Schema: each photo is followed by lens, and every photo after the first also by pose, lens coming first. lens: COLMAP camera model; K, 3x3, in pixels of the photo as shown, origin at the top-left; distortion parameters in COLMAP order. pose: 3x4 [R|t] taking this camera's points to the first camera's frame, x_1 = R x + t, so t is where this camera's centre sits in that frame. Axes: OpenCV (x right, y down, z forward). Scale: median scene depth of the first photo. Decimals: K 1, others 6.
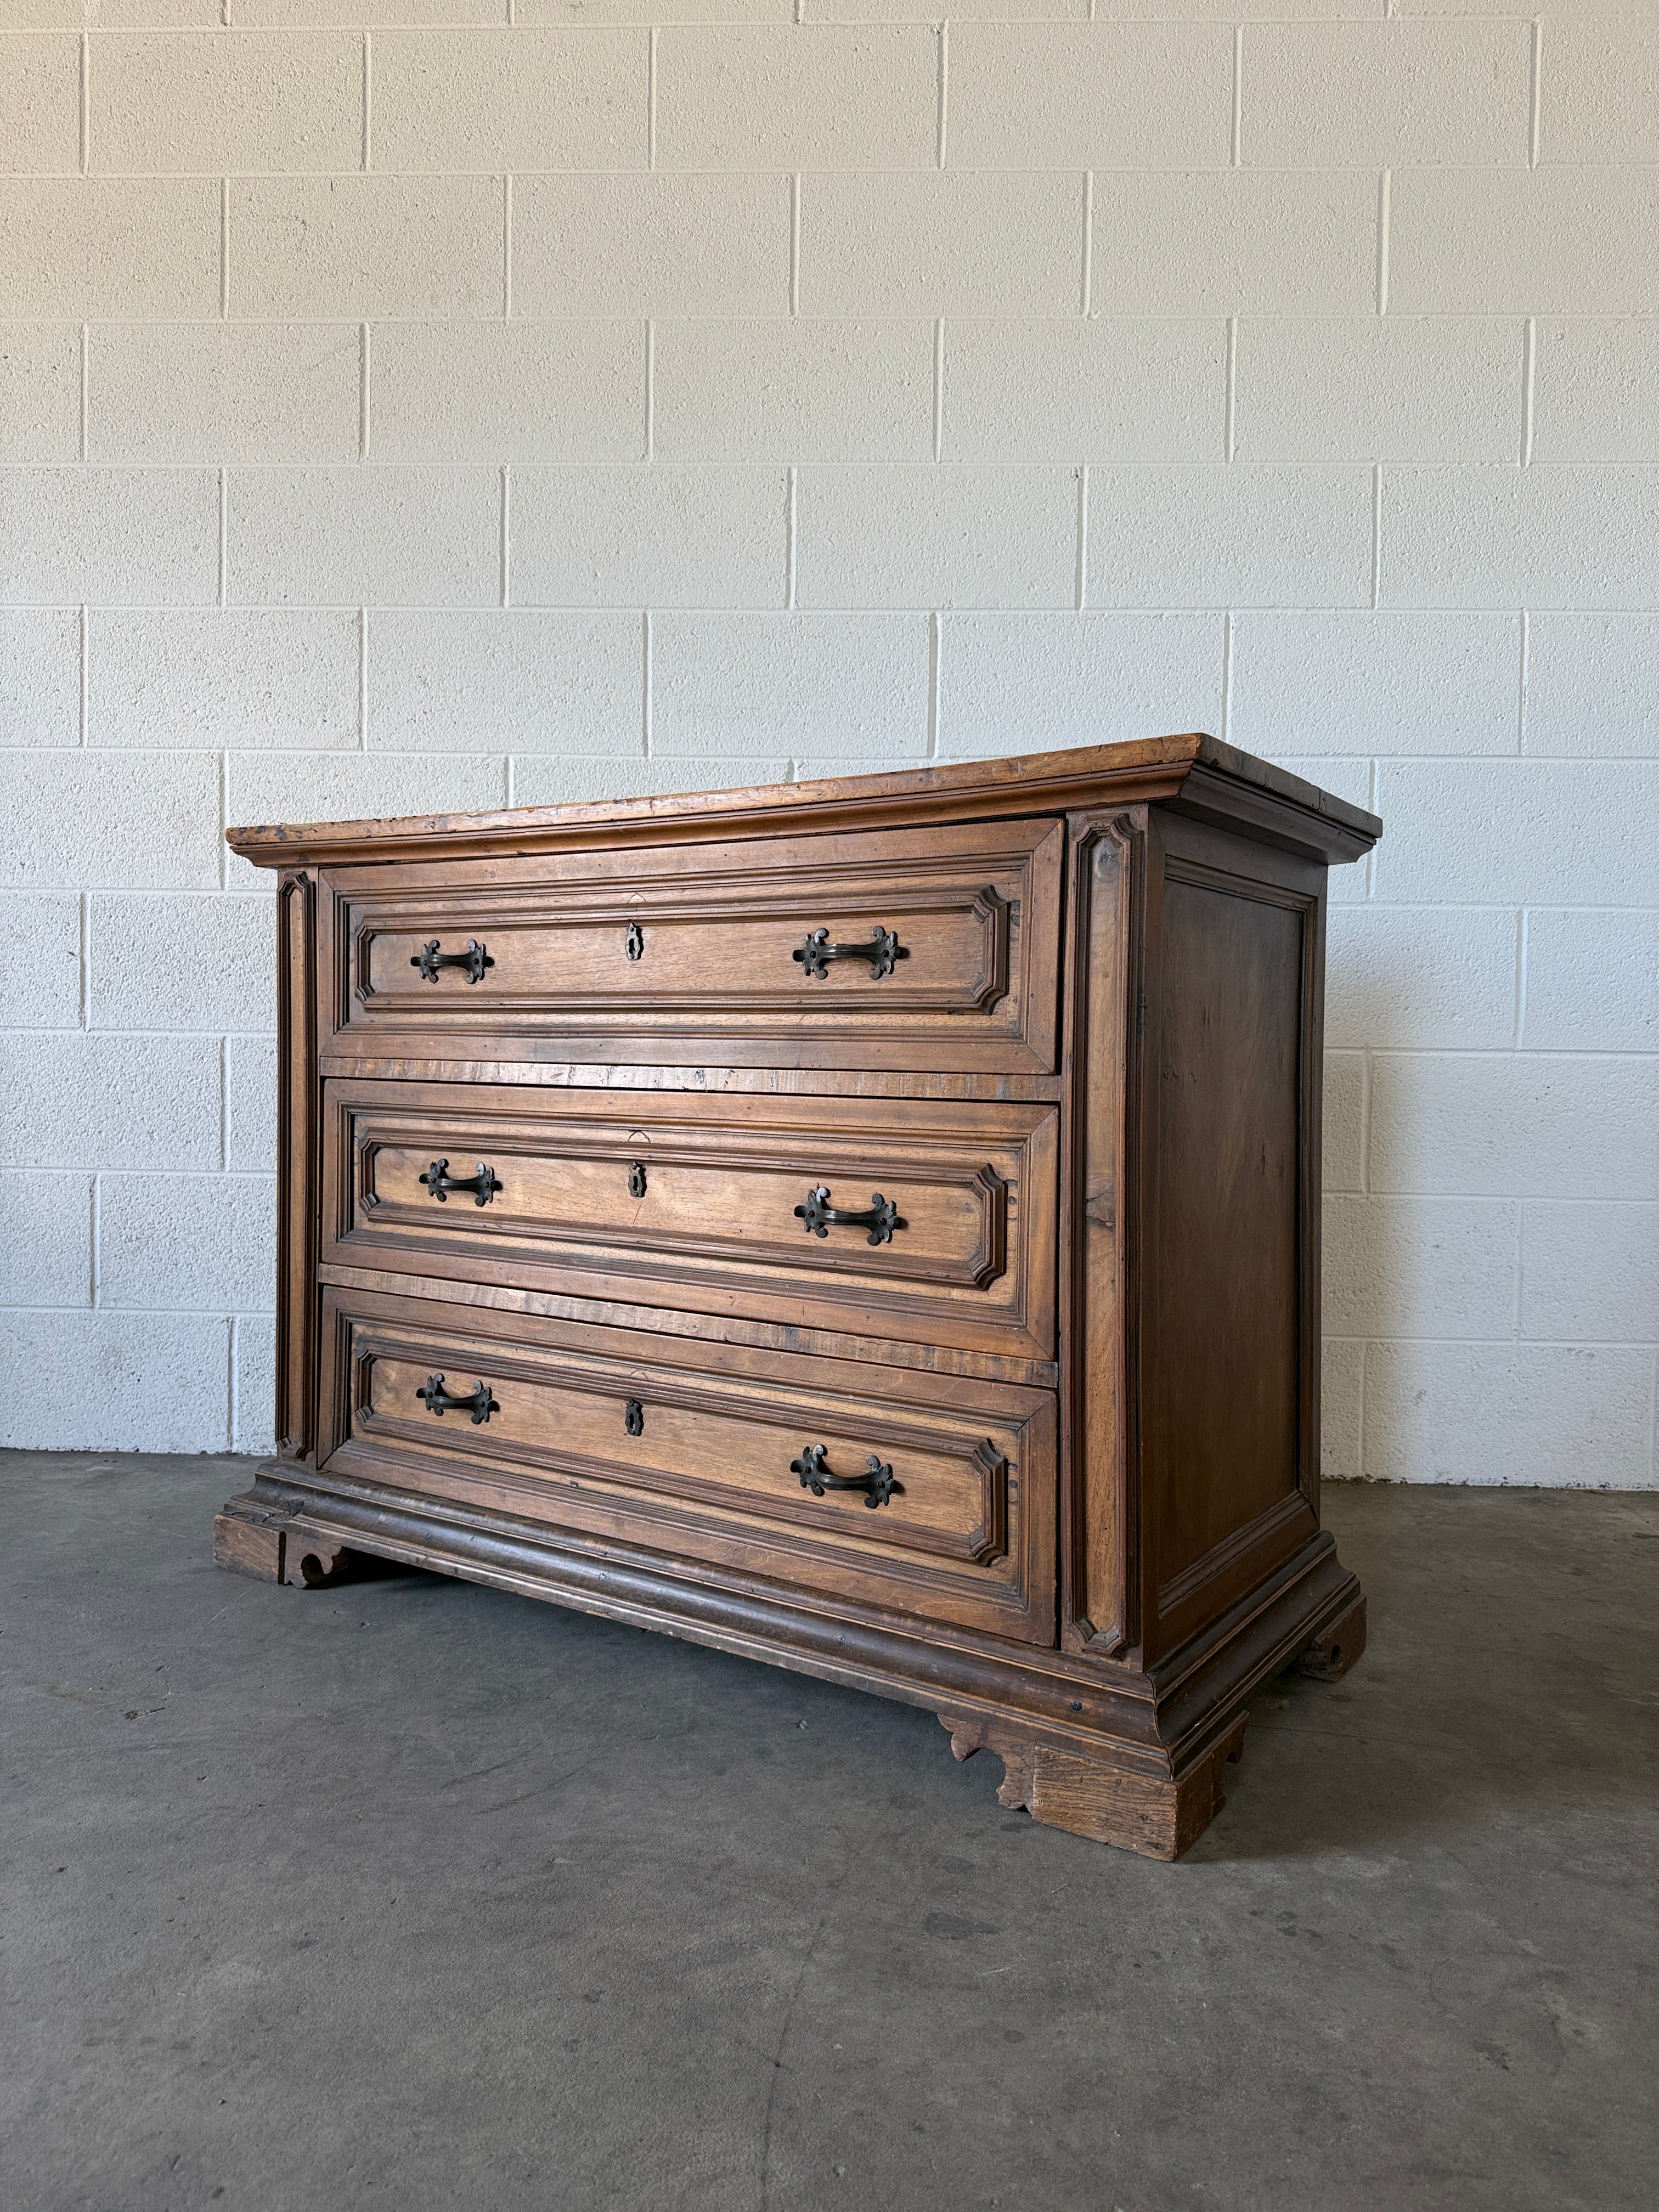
lens RADIAL K [[1571.8, 0, 823.9], [0, 1571.8, 1106.9], [0, 0, 1]] dist [0.009750, -0.020830]
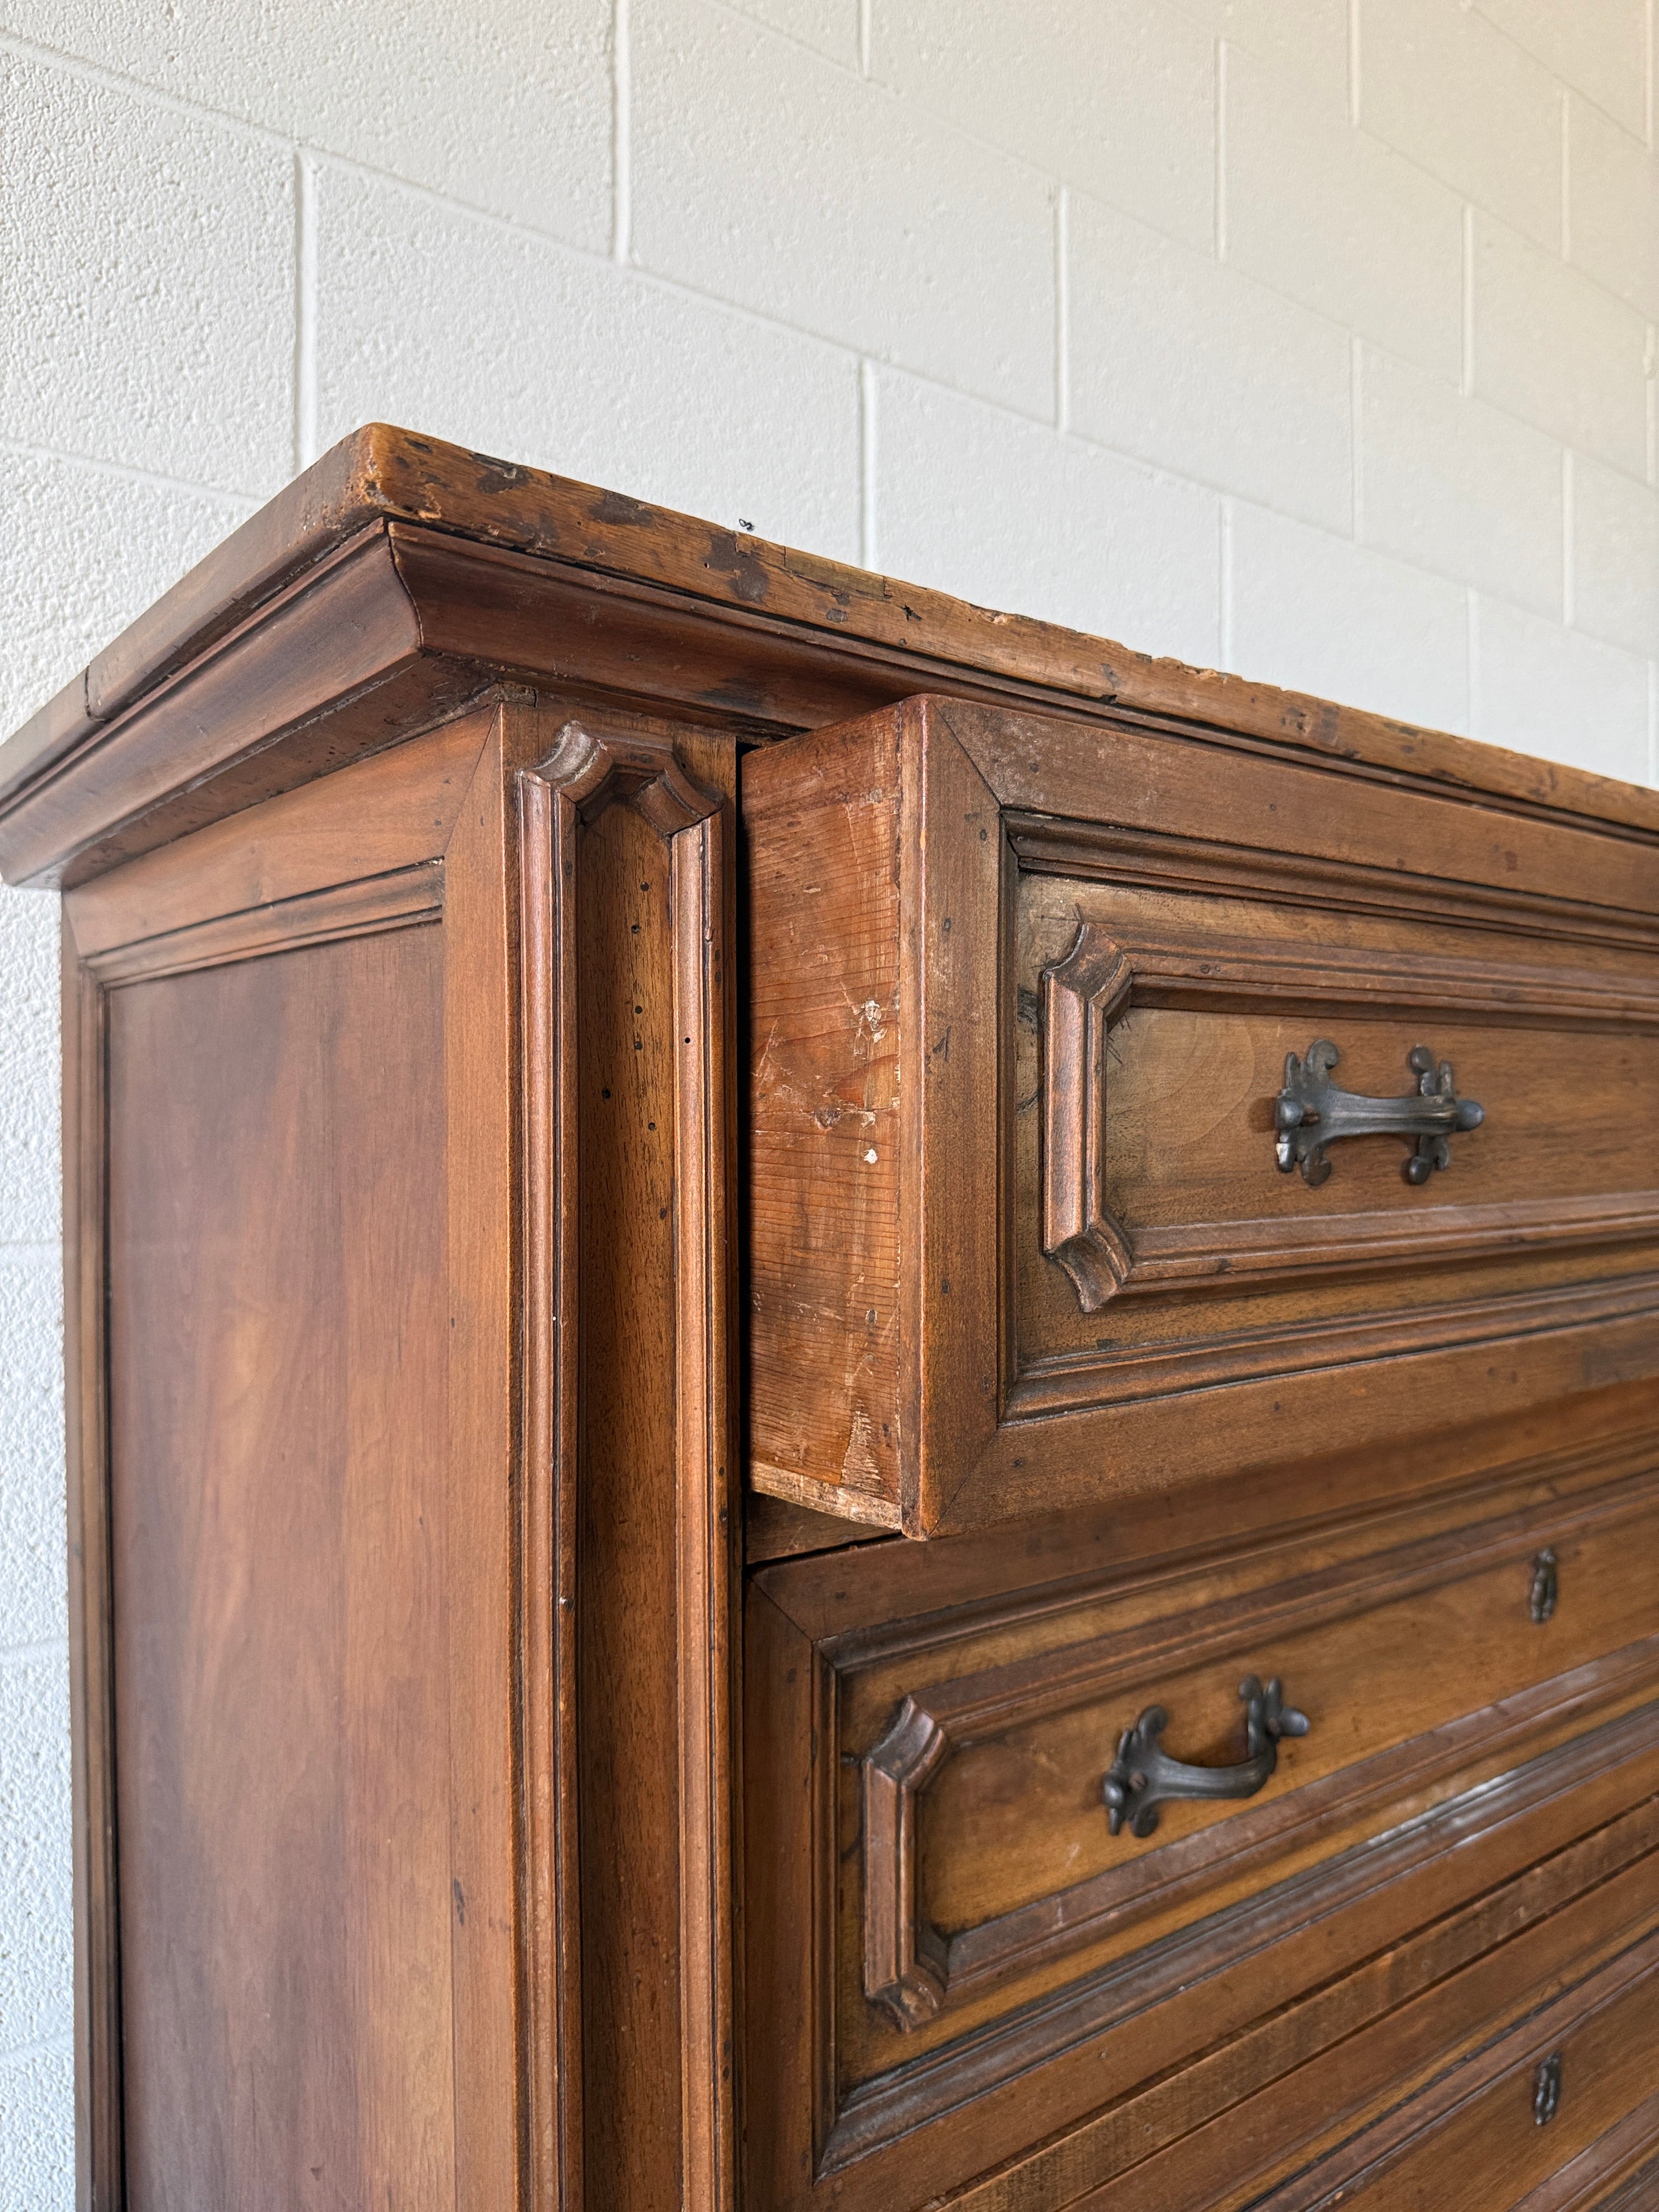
lens RADIAL K [[1611.3, 0, 837.4], [0, 1611.3, 1089.8], [0, 0, 1]] dist [-0.006365, -0.014335]
pose [[0.752686, -0.007347, 0.658339, -0.337699], [0.027899, 0.999395, -0.020744, -0.084785], [-0.657789, 0.033981, 0.752436, 0.752730]]
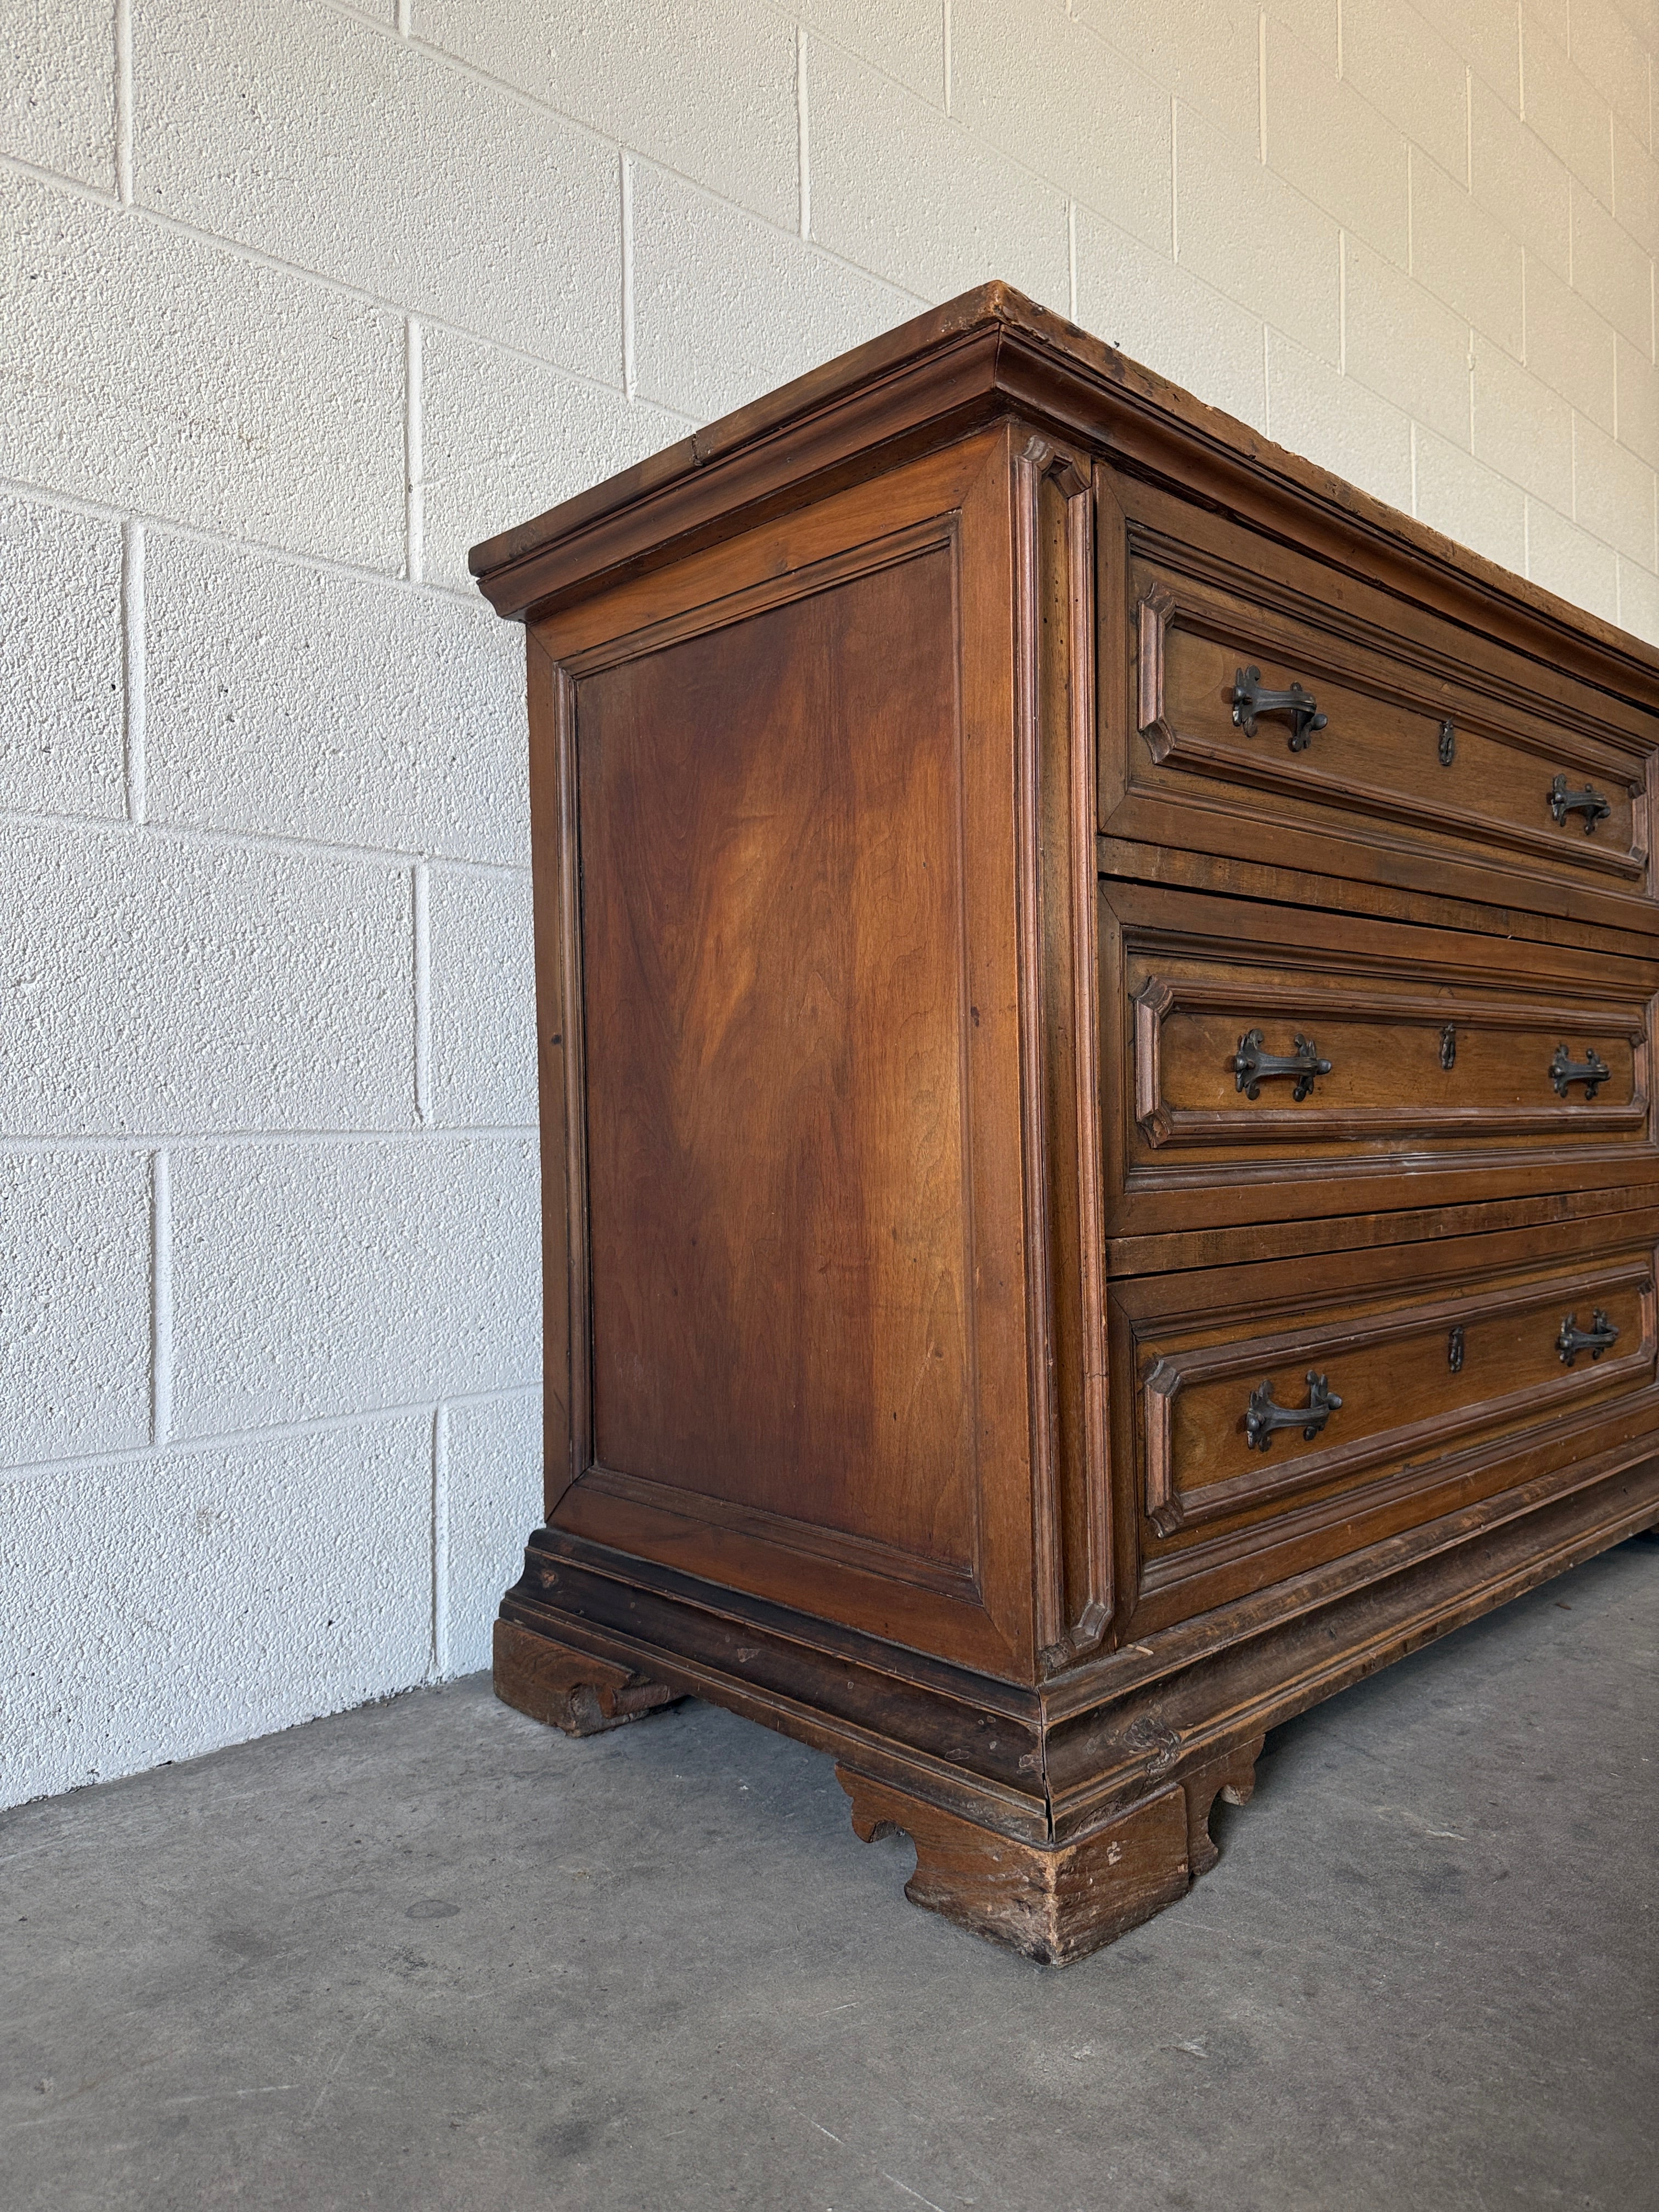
lens RADIAL K [[1586.7, 0, 822.6], [0, 1586.7, 1114.8], [0, 0, 1]] dist [0.007608, -0.022934]
pose [[0.686412, -0.020643, 0.726919, -0.605061], [0.040240, 0.999144, -0.009624, 0.060210], [-0.726098, 0.035857, 0.686655, 0.676000]]
